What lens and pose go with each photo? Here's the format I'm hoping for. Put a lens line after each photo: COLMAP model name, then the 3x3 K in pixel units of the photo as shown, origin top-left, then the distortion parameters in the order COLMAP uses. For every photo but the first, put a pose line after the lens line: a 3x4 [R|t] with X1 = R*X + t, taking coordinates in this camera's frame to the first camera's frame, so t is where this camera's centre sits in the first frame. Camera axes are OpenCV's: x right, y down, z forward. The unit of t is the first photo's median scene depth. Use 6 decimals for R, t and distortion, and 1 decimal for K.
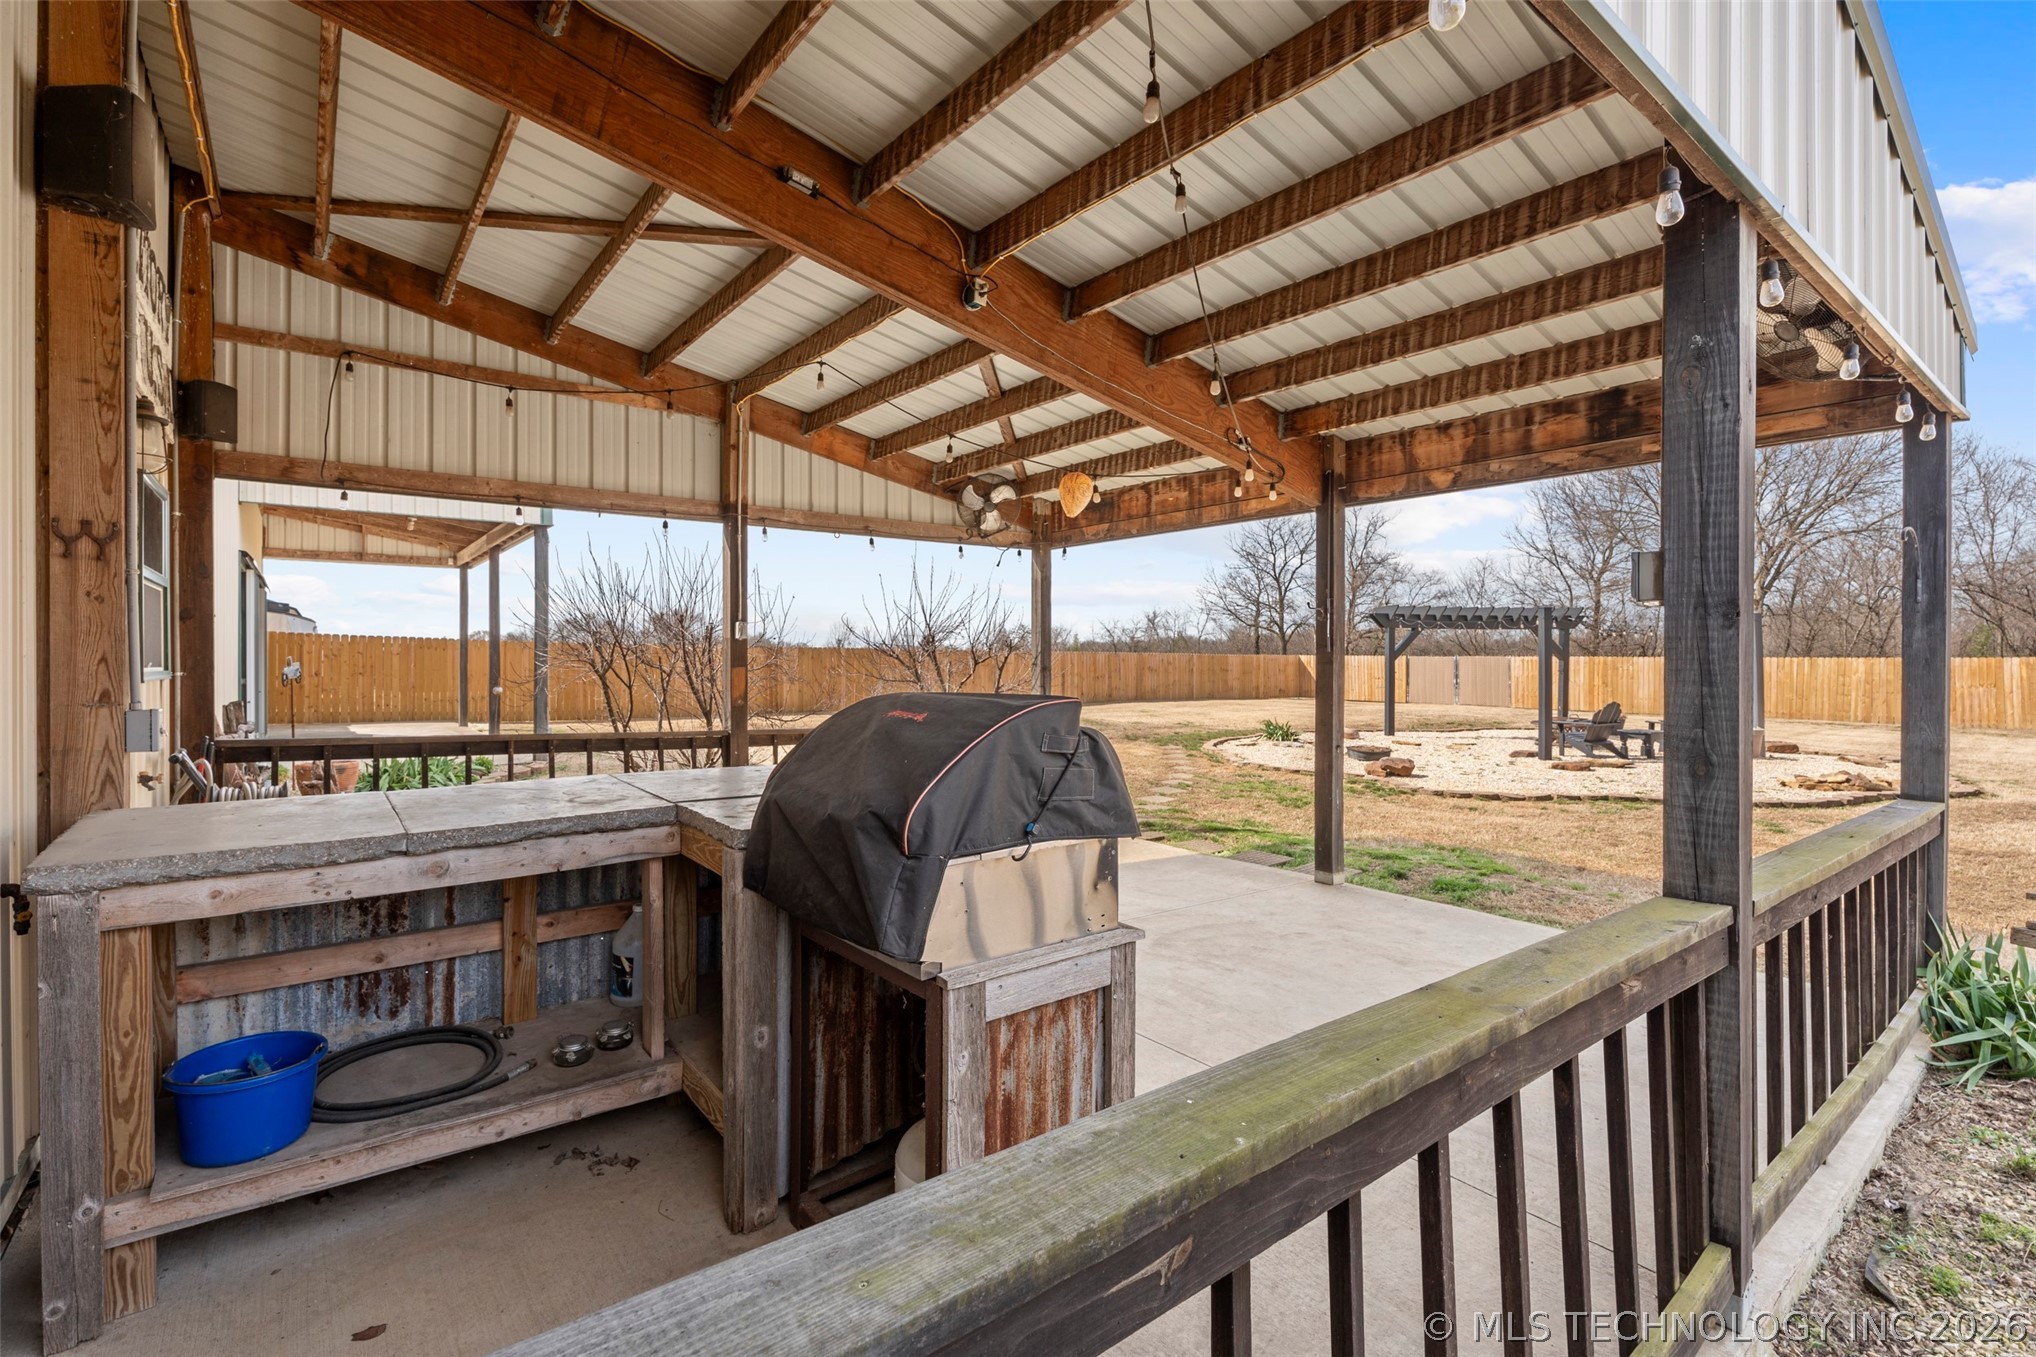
lens RADIAL K [[915.8, 0, 1010.1], [0, 915.8, 685.0], [0, 0, 1]] dist [-0.001547, 0.000060]
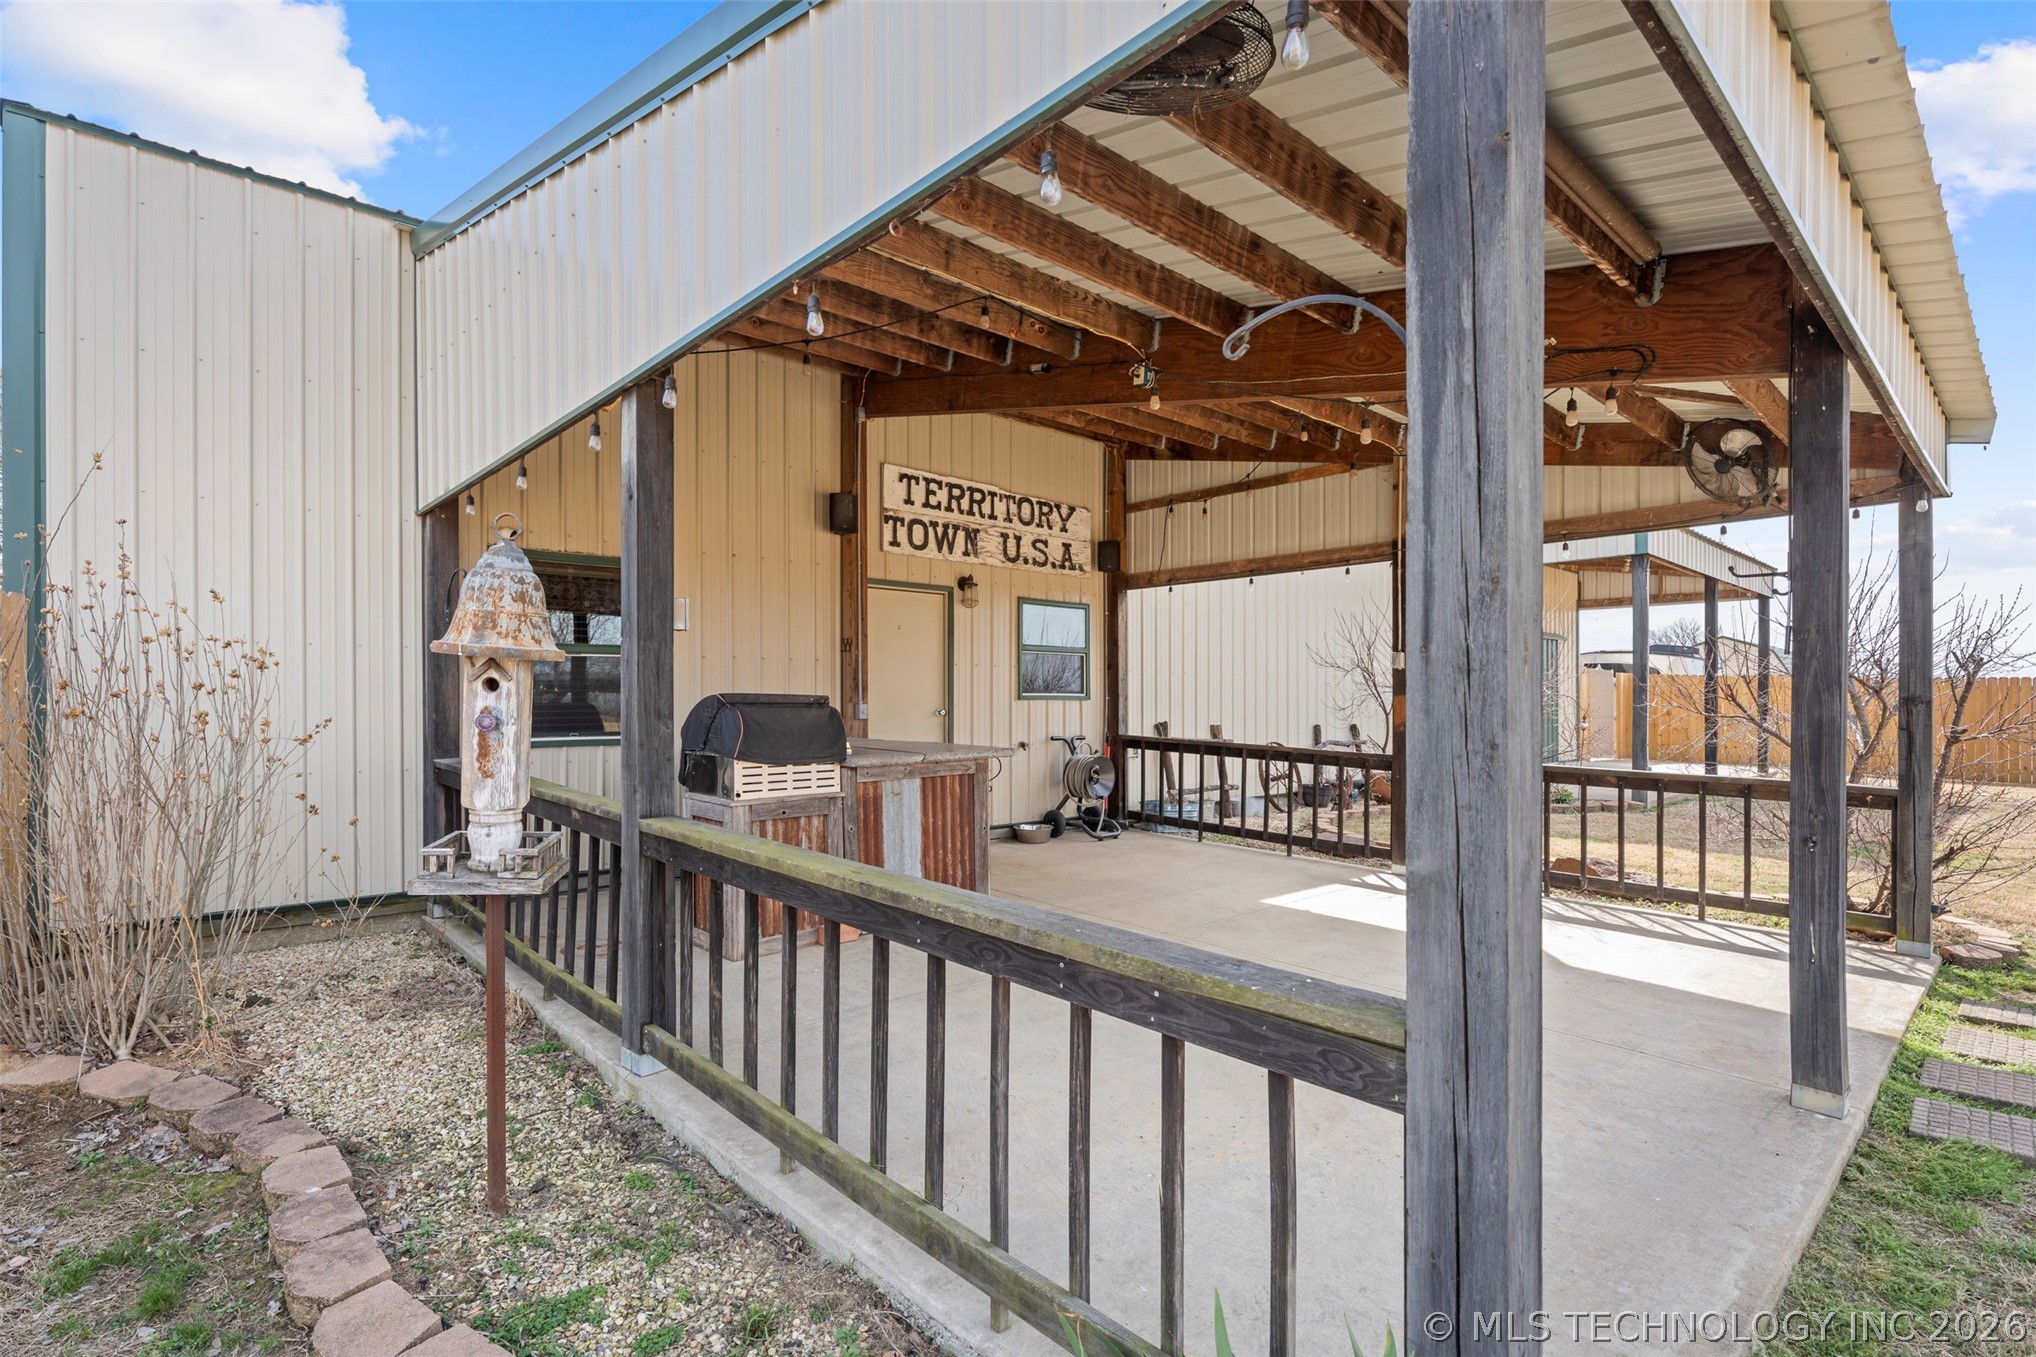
lens RADIAL K [[962.1, 0, 1018.8], [0, 962.1, 701.3], [0, 0, 1]] dist [-0.000548, -0.000041]
pose [[0.083151, 0.002927, -0.996533, 0.570408], [-0.031875, 0.999492, 0.000276, -0.000816], [0.996027, 0.031741, 0.083202, 0.361820]]
